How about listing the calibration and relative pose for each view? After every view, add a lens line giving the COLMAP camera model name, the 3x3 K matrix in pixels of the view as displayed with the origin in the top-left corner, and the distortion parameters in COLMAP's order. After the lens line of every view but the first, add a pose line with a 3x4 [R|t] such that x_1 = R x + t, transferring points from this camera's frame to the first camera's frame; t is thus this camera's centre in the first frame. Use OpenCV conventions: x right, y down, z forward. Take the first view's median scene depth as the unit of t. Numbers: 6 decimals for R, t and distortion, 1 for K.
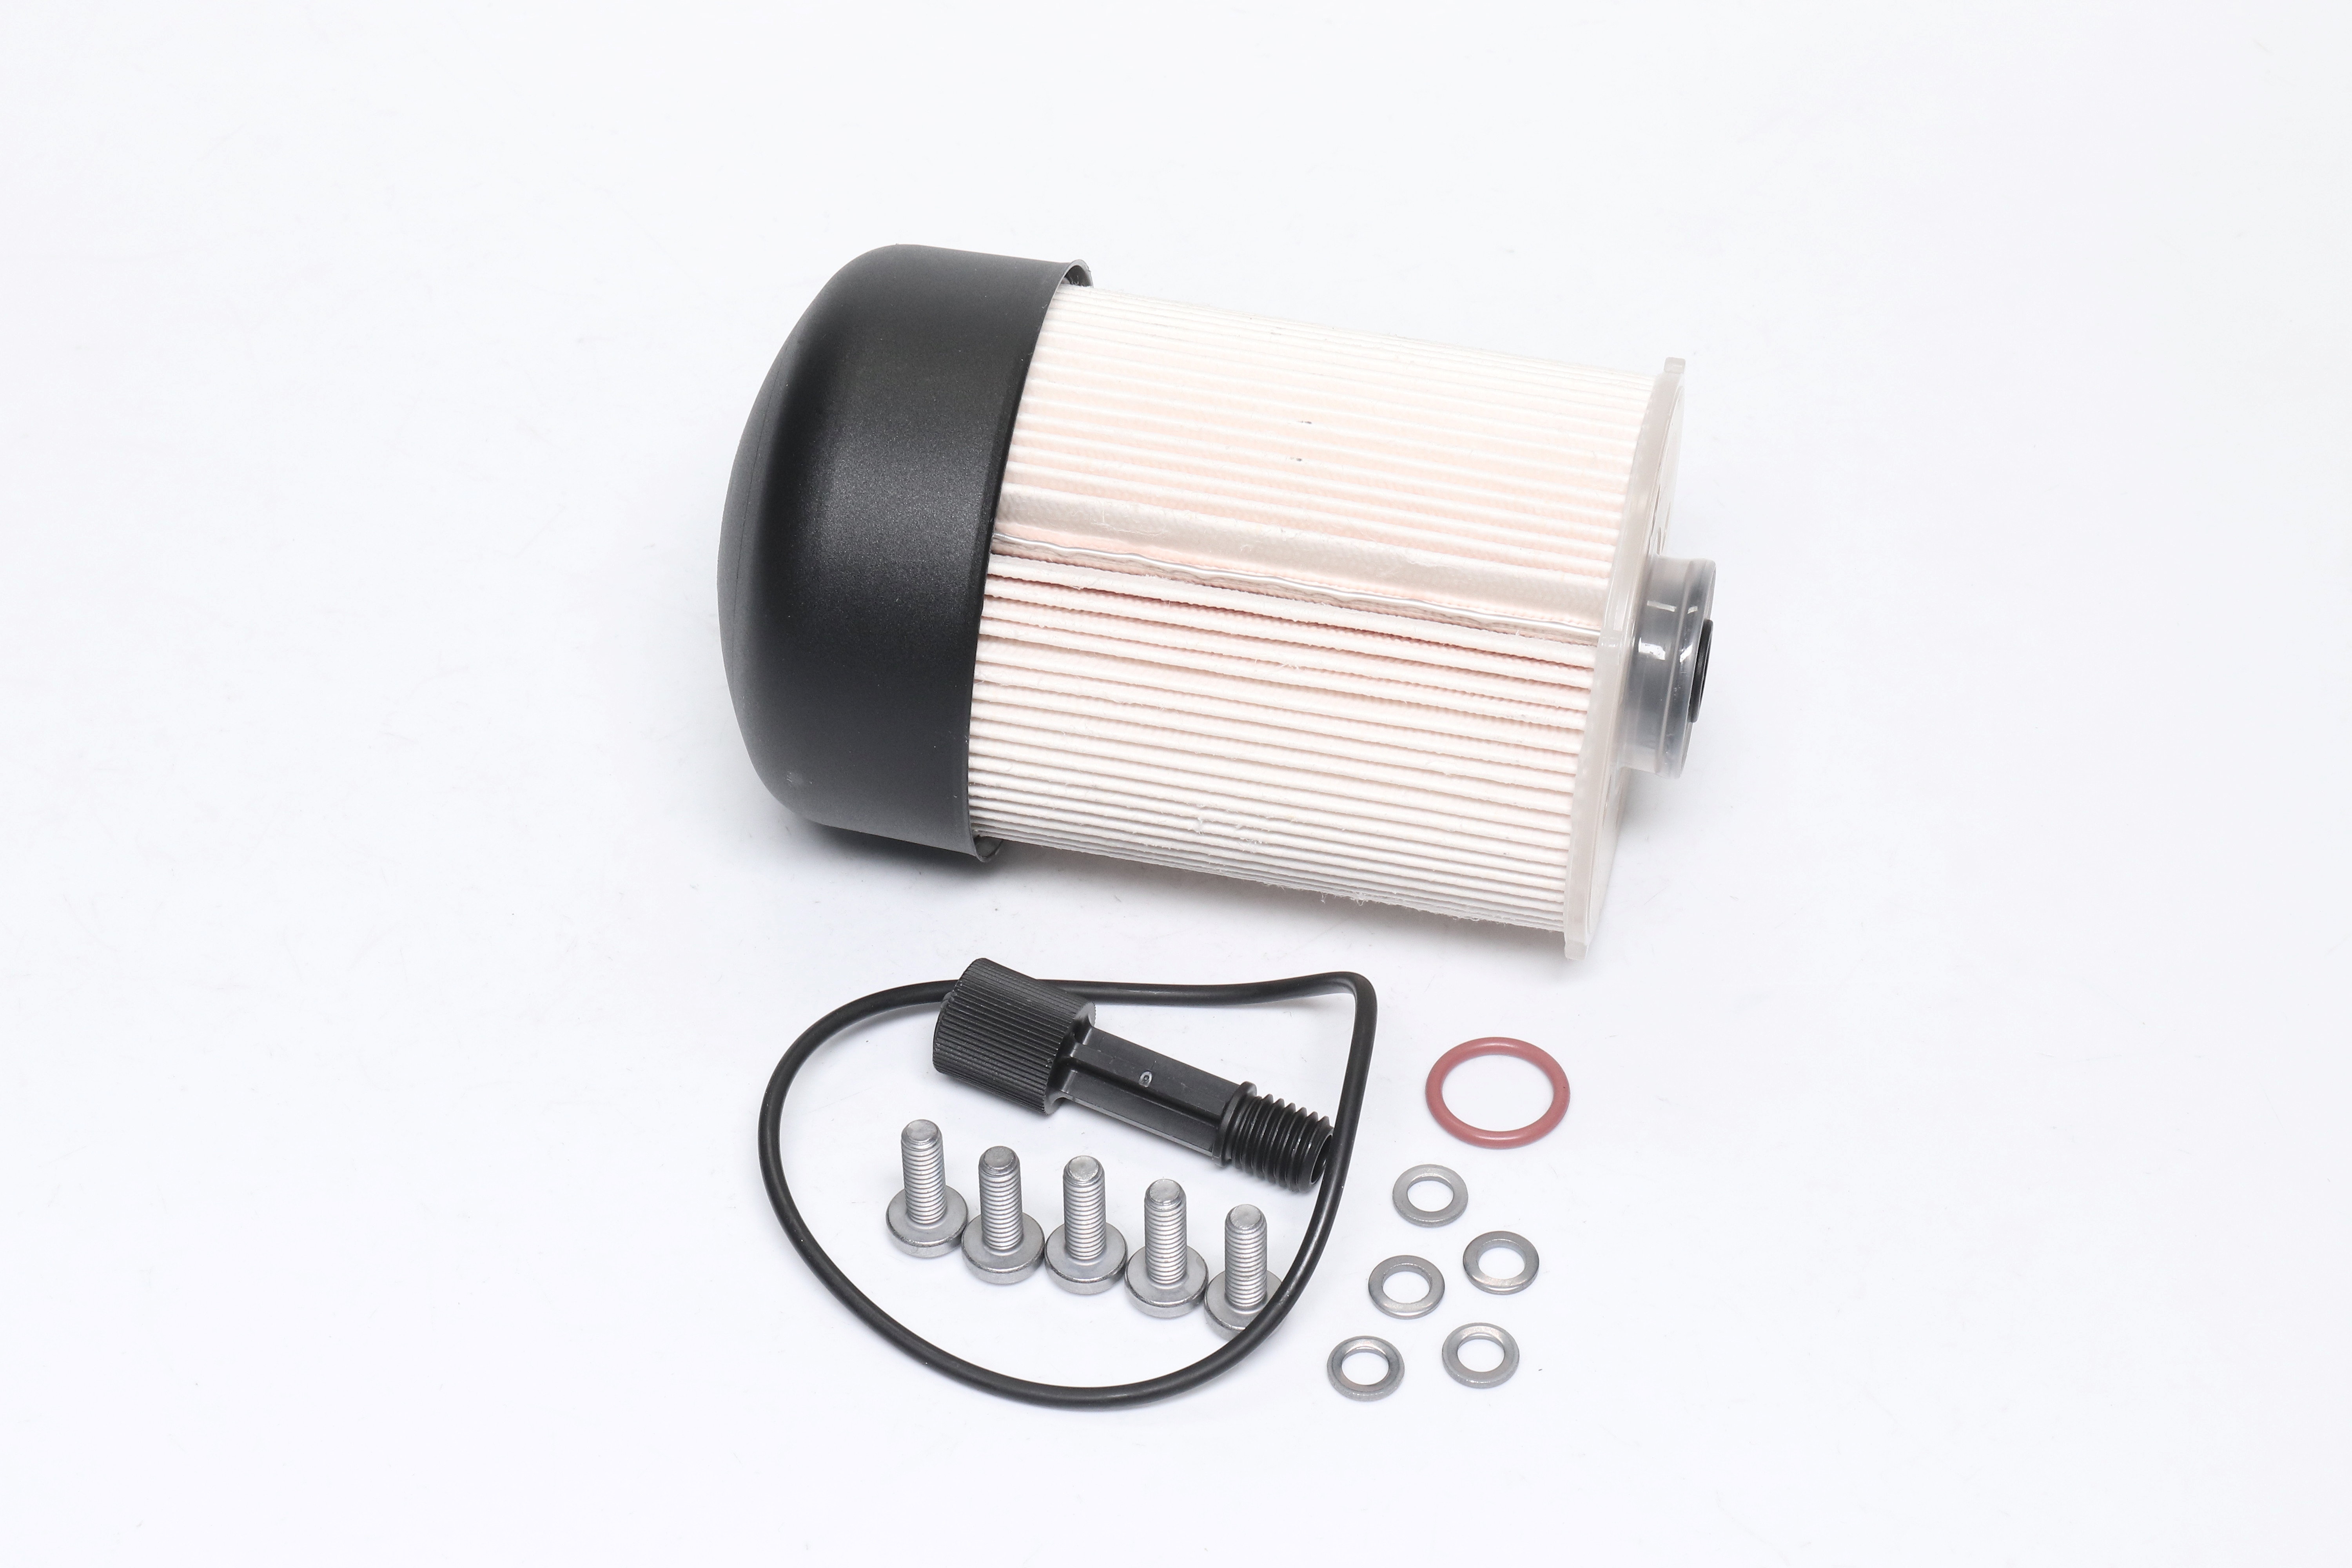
lens RADIAL K [[6306.0, 0, 1176.0], [0, 6306.0, 784.0], [0, 0, 1]] dist [0.051697, 0.216378]
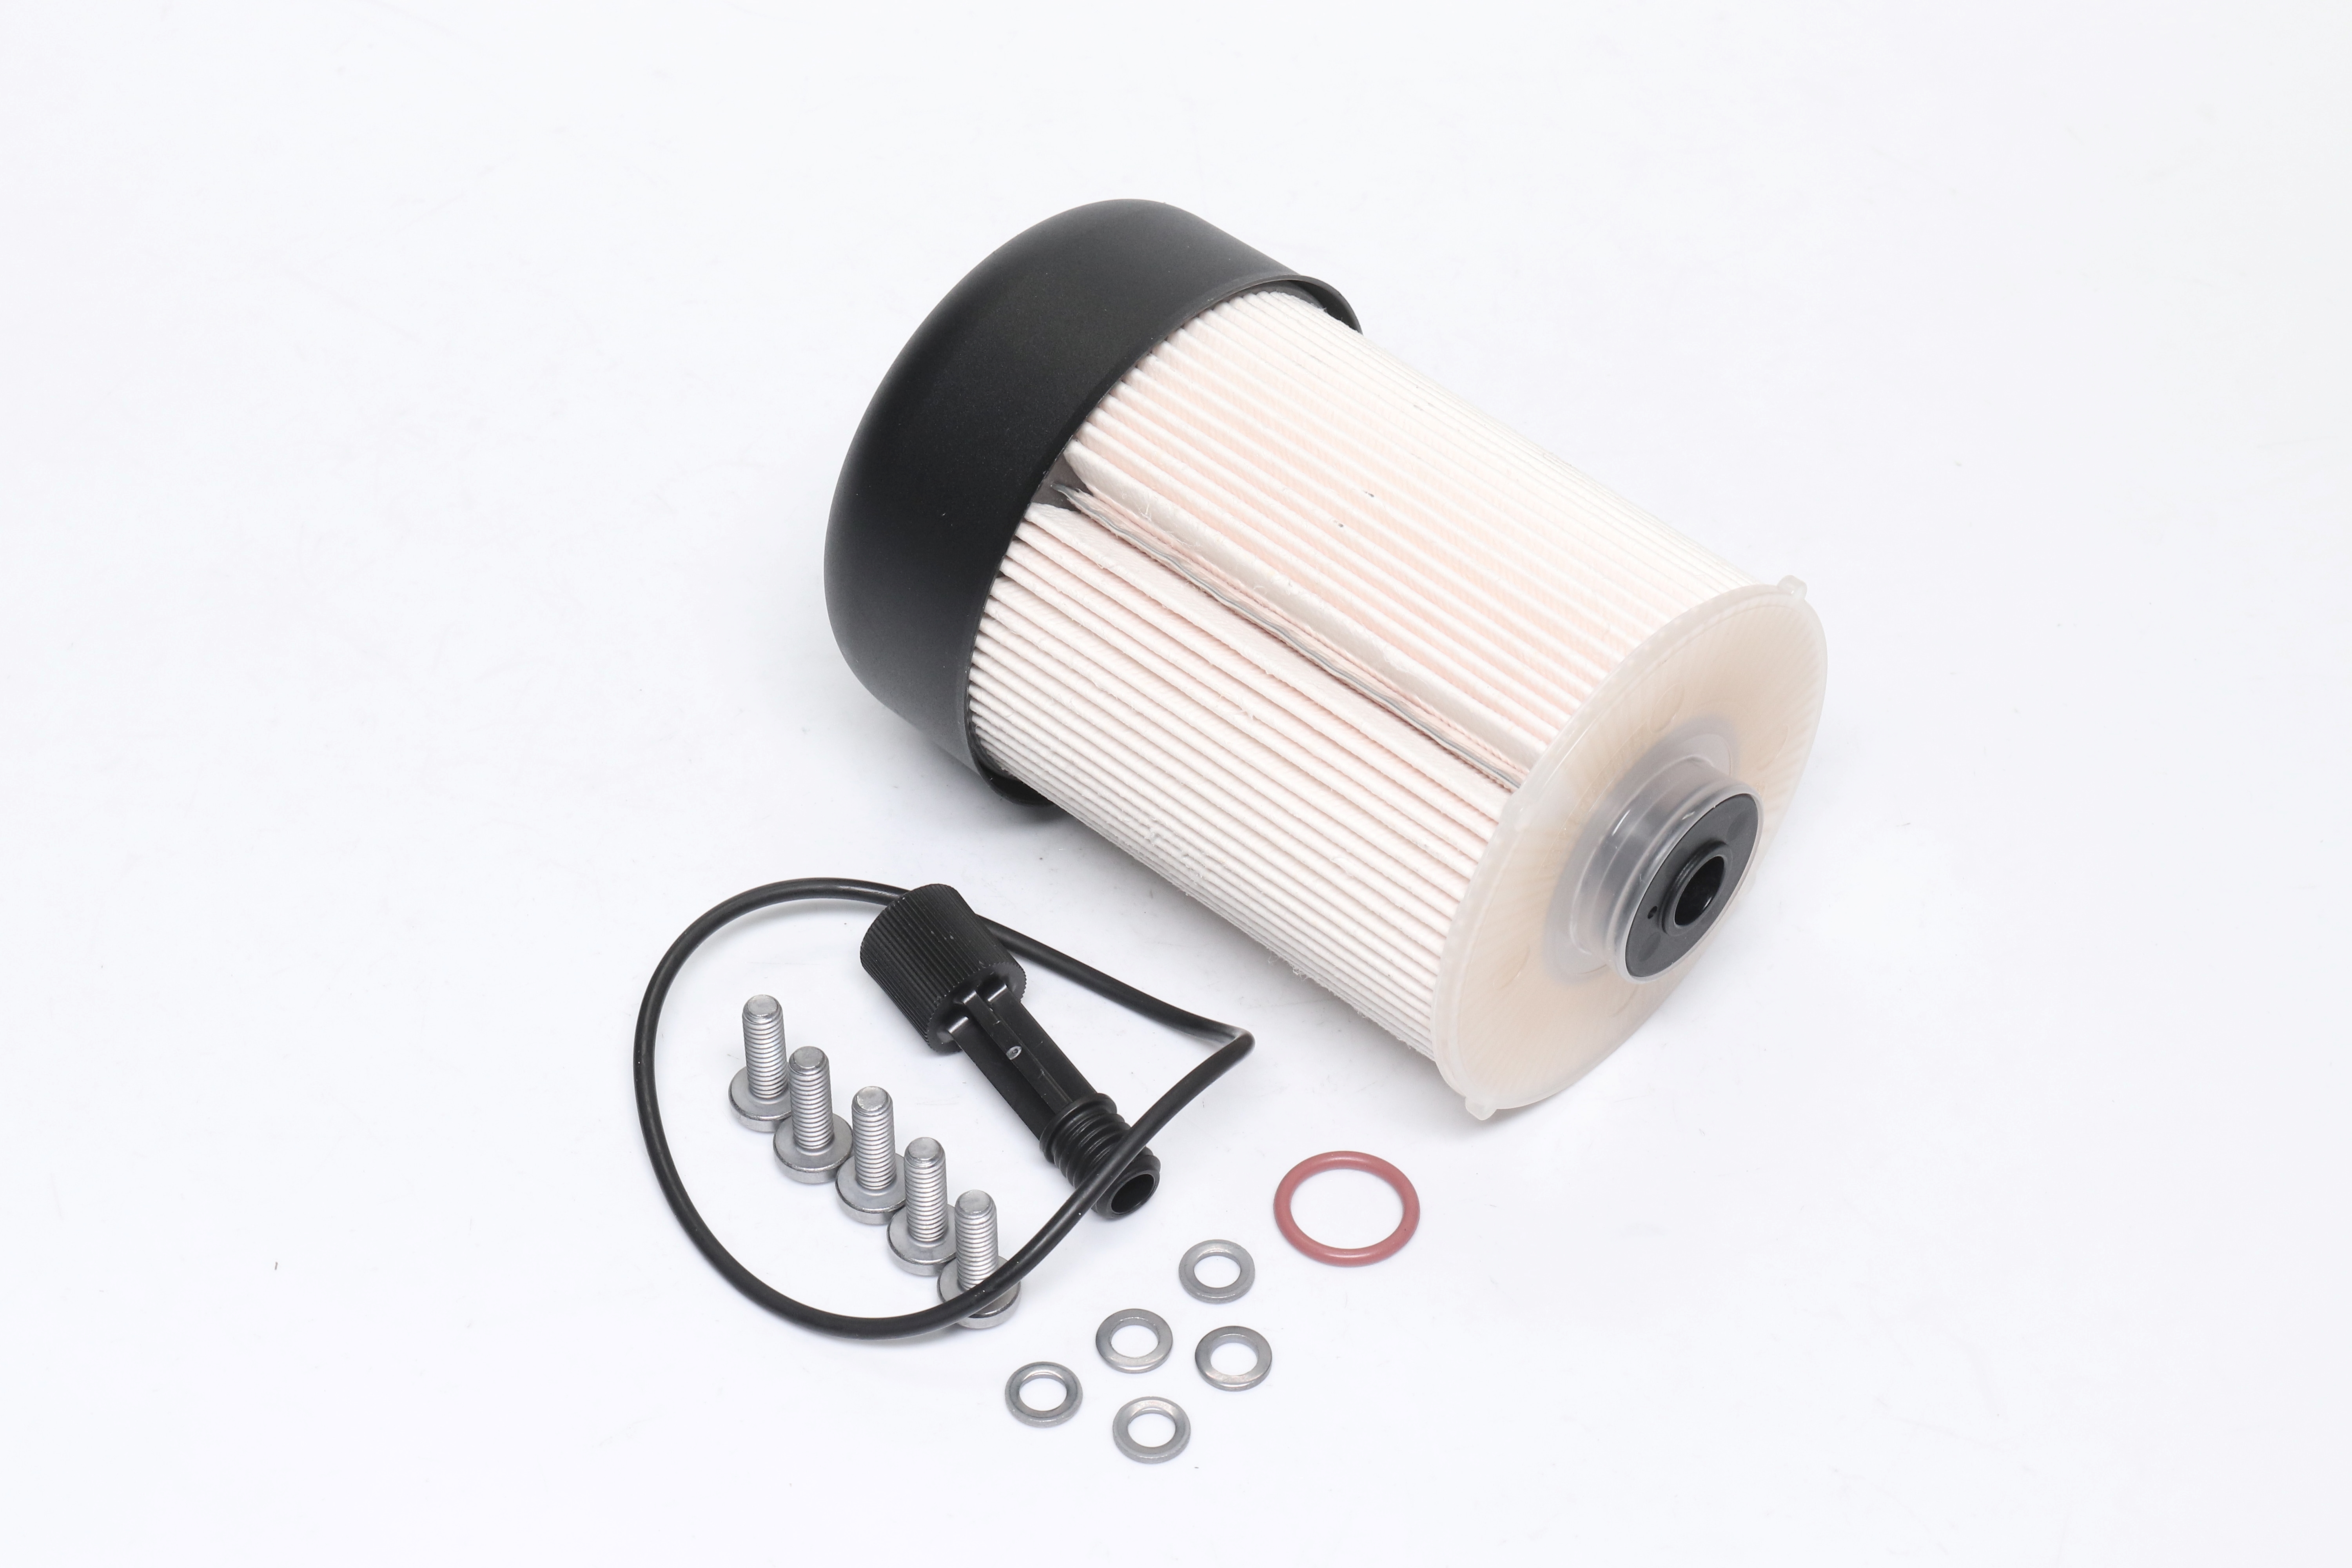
lens RADIAL K [[6306.0, 0, 1176.0], [0, 6306.0, 784.0], [0, 0, 1]] dist [0.051697, 0.216378]
pose [[0.847339, 0.364107, -0.386578, 0.394594], [-0.363037, 0.928442, 0.078734, -0.082174], [0.387583, 0.073627, 0.918890, 0.083877]]
